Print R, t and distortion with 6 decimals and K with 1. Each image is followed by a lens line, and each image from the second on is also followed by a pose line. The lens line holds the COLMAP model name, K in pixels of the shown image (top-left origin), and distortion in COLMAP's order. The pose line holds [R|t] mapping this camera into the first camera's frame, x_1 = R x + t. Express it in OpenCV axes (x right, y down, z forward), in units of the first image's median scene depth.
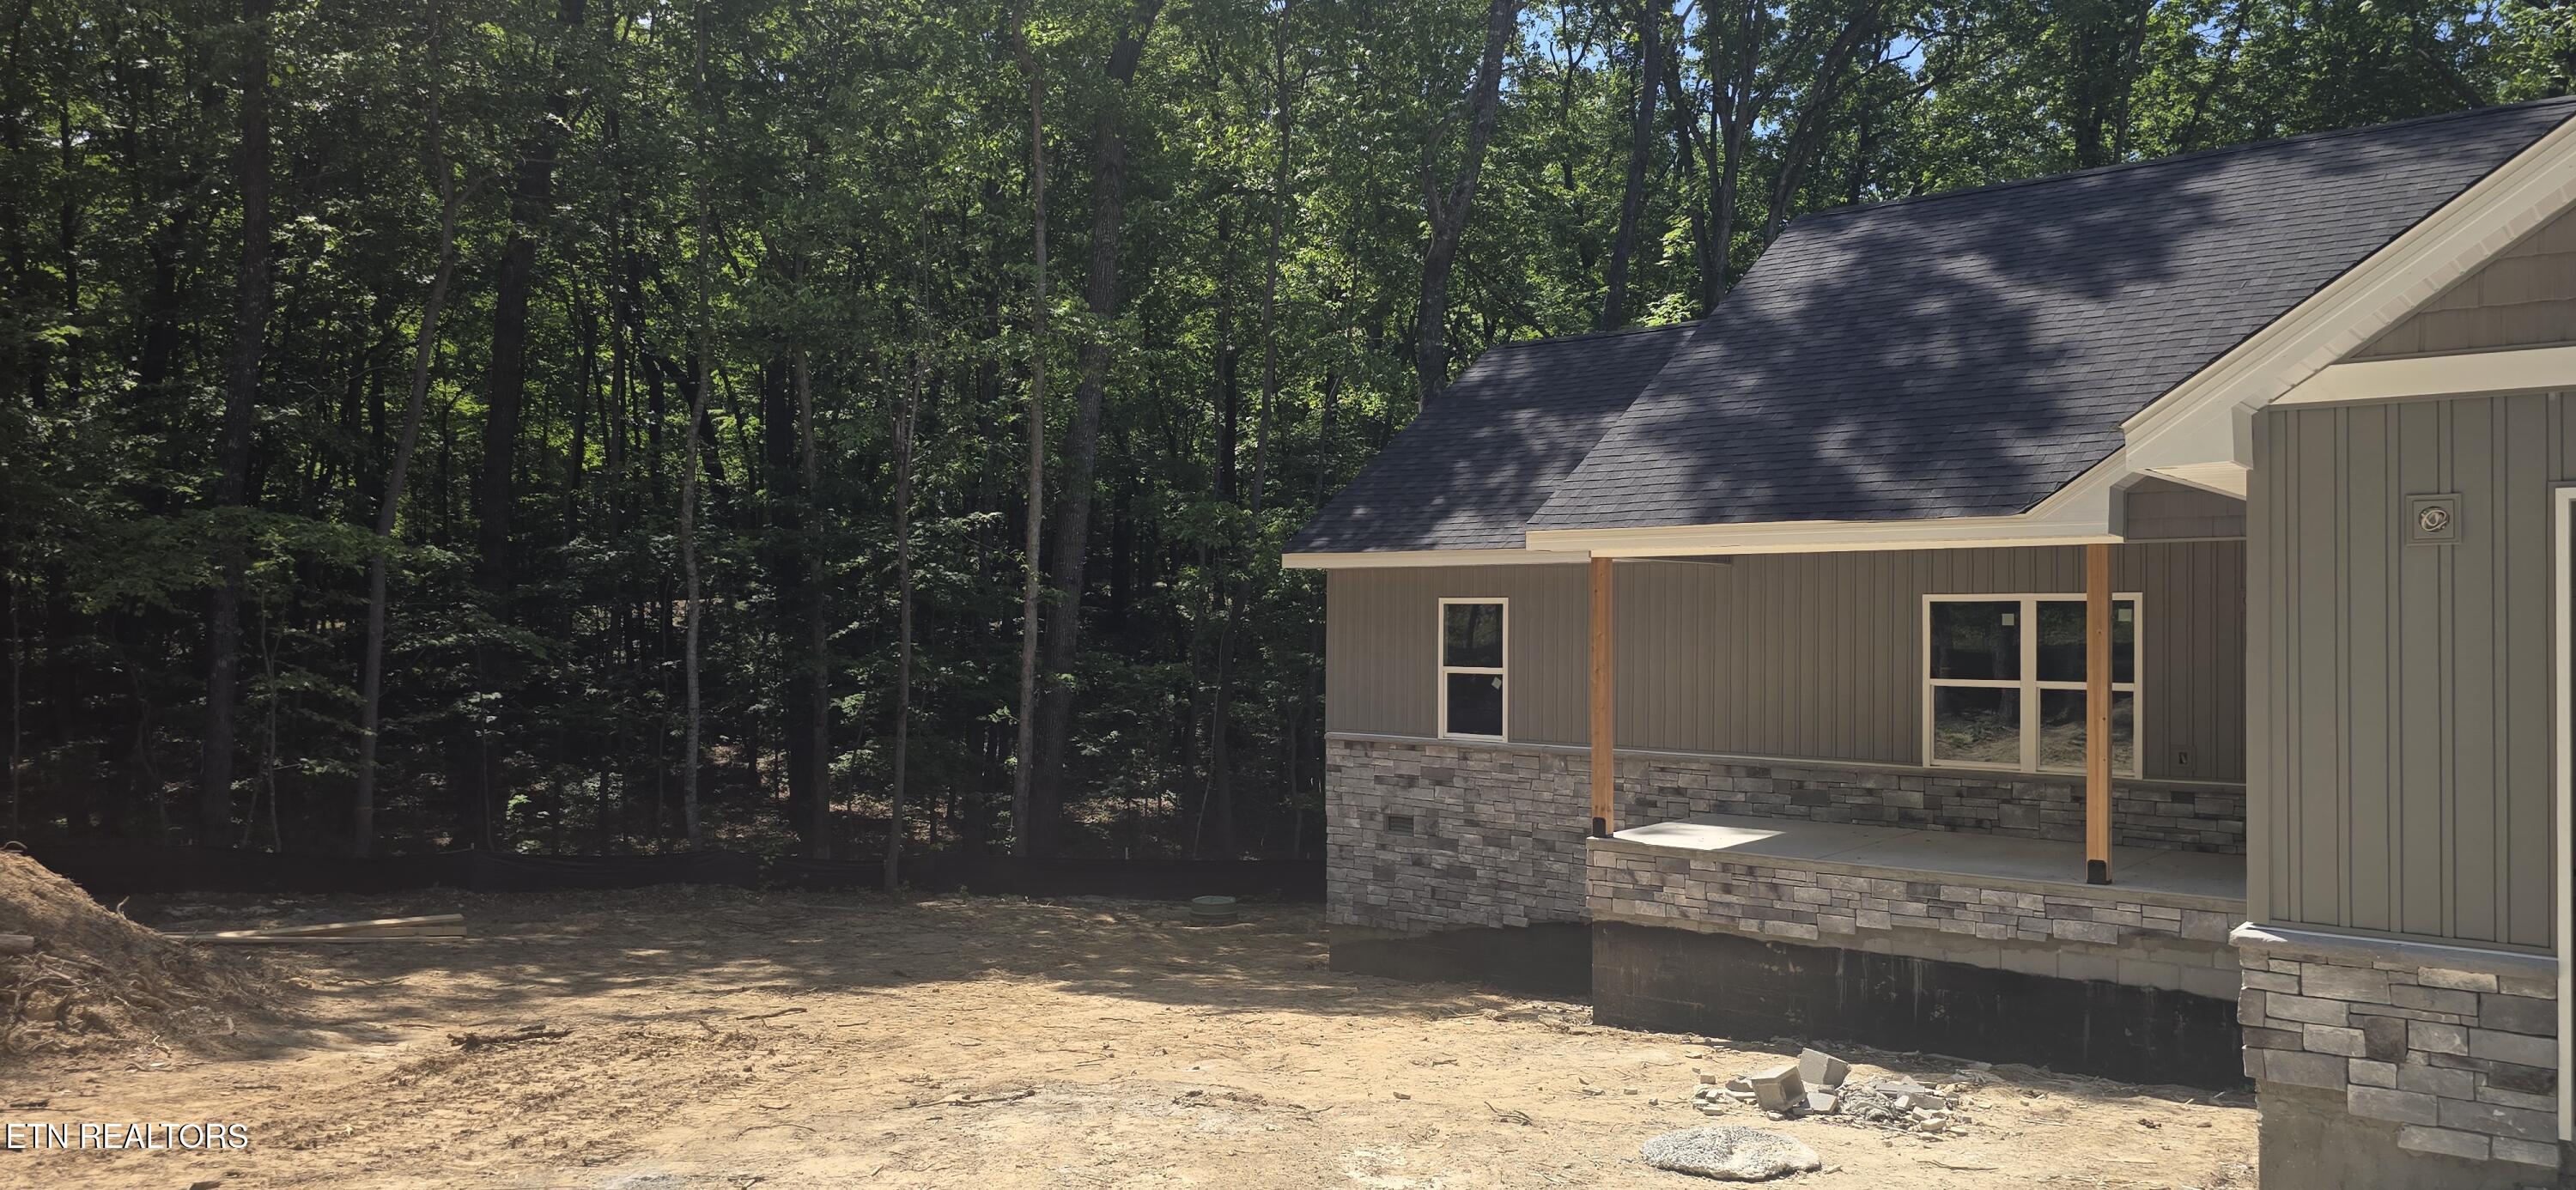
lens RADIAL K [[1752.5, 0, 1291.4], [0, 1752.5, 585.5], [0, 0, 1]] dist [0.094469, -0.094357]
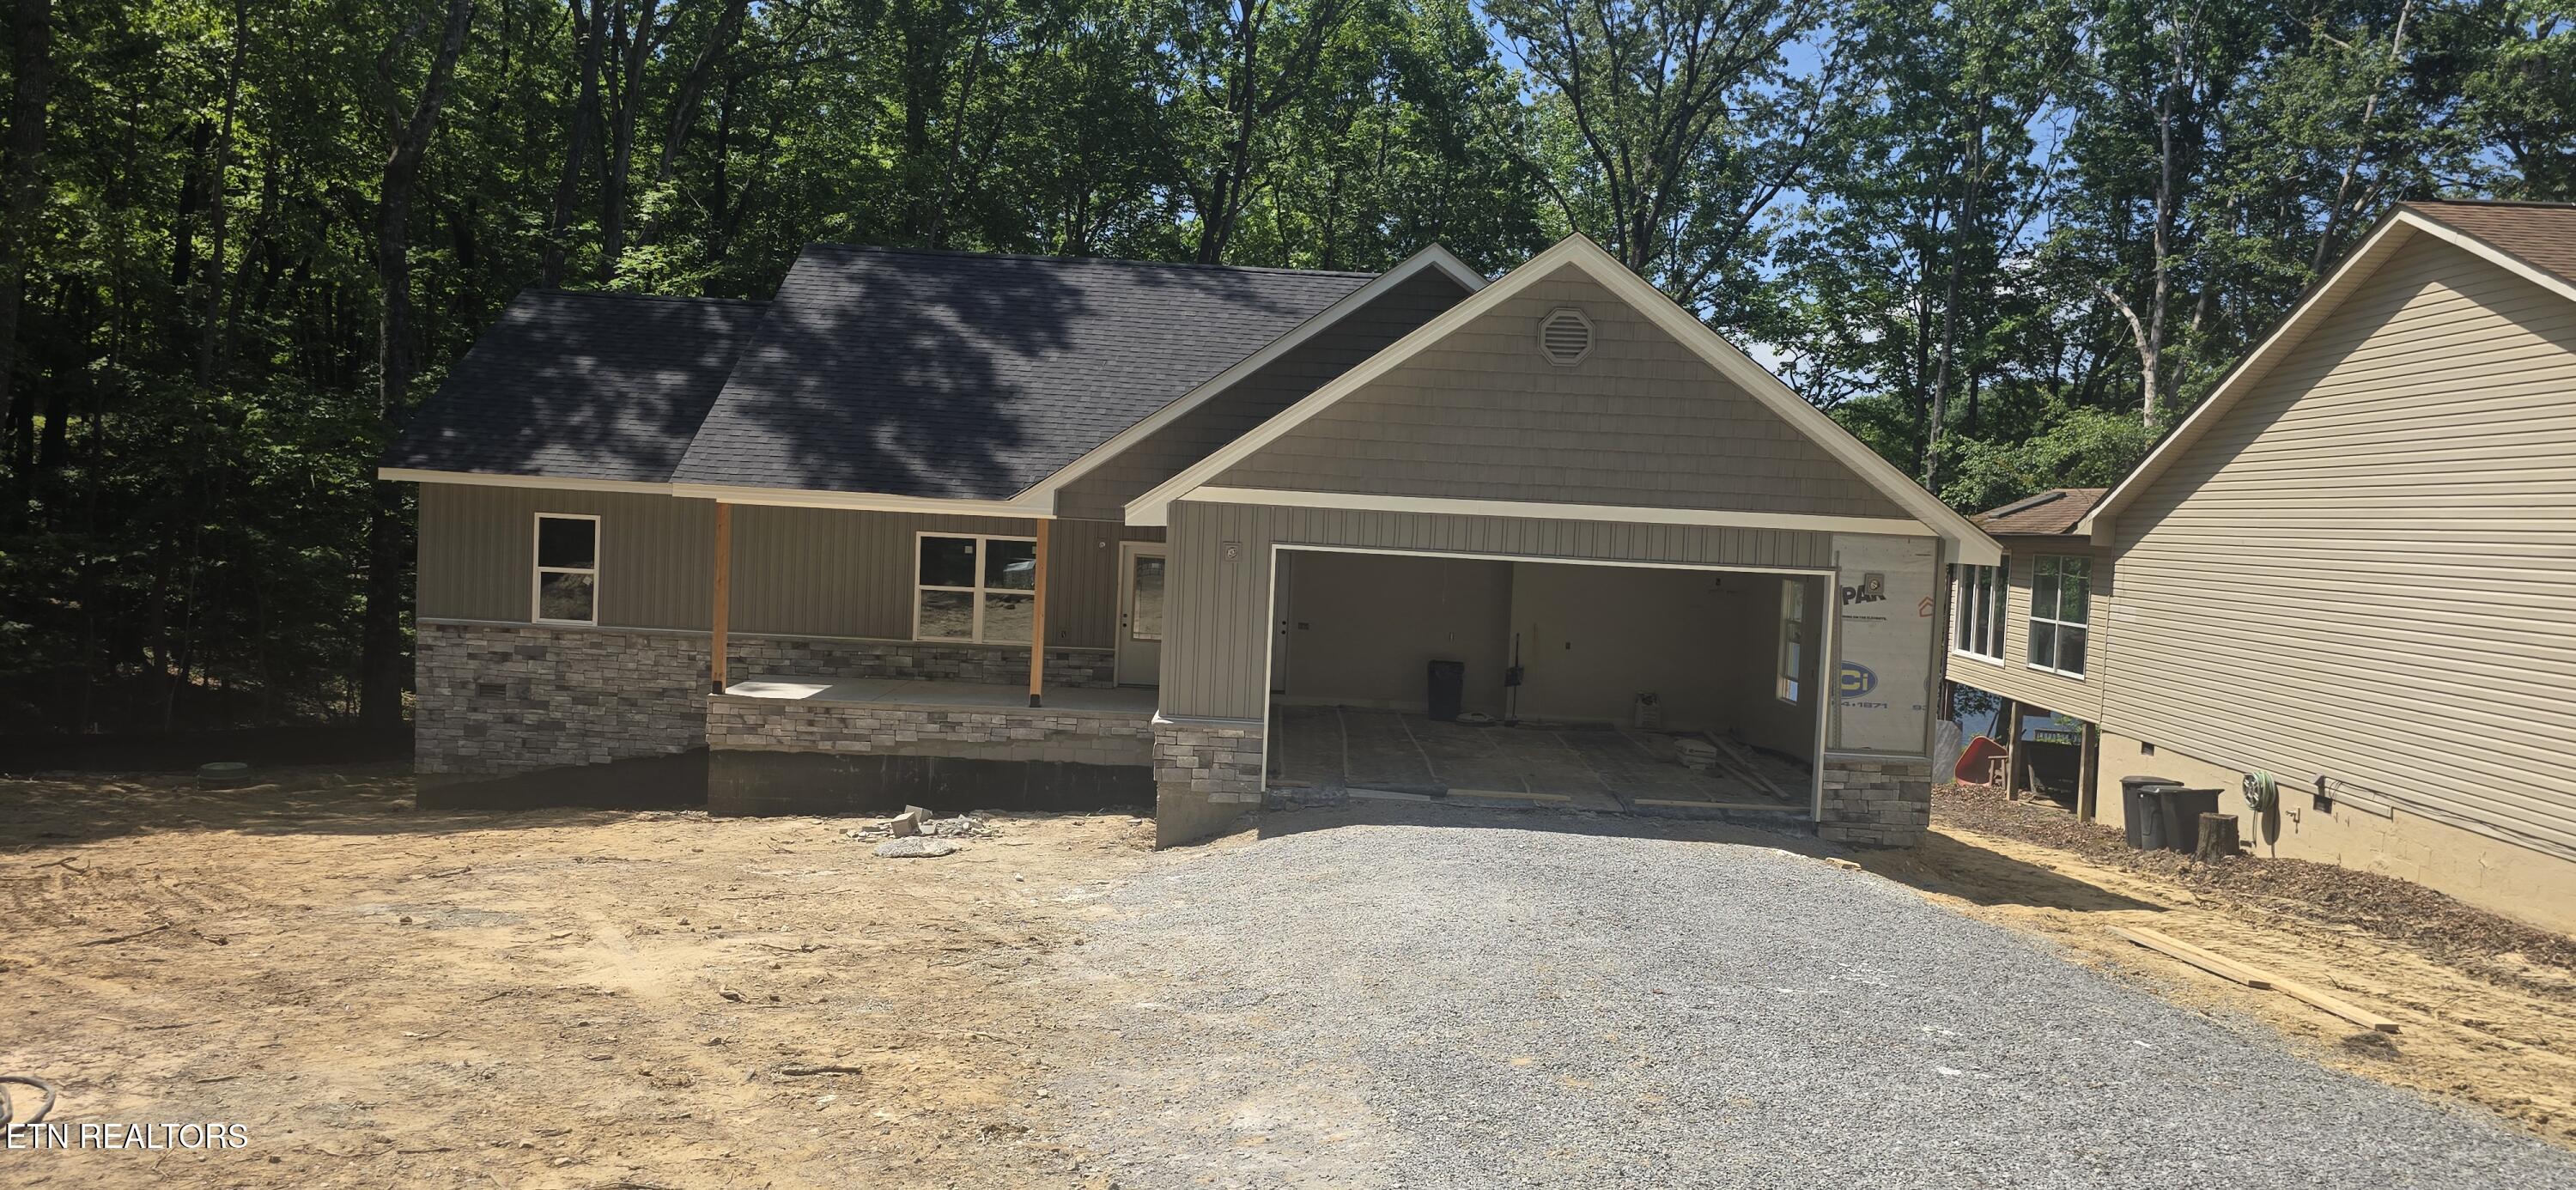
lens RADIAL K [[1752.5, 0, 1291.4], [0, 1752.5, 585.5], [0, 0, 1]] dist [0.094469, -0.094357]
pose [[0.776814, 0.002658, 0.629724, -0.354978], [-0.056830, 0.996207, 0.065900, -0.066093], [-0.627160, -0.086980, 0.774019, -0.400490]]
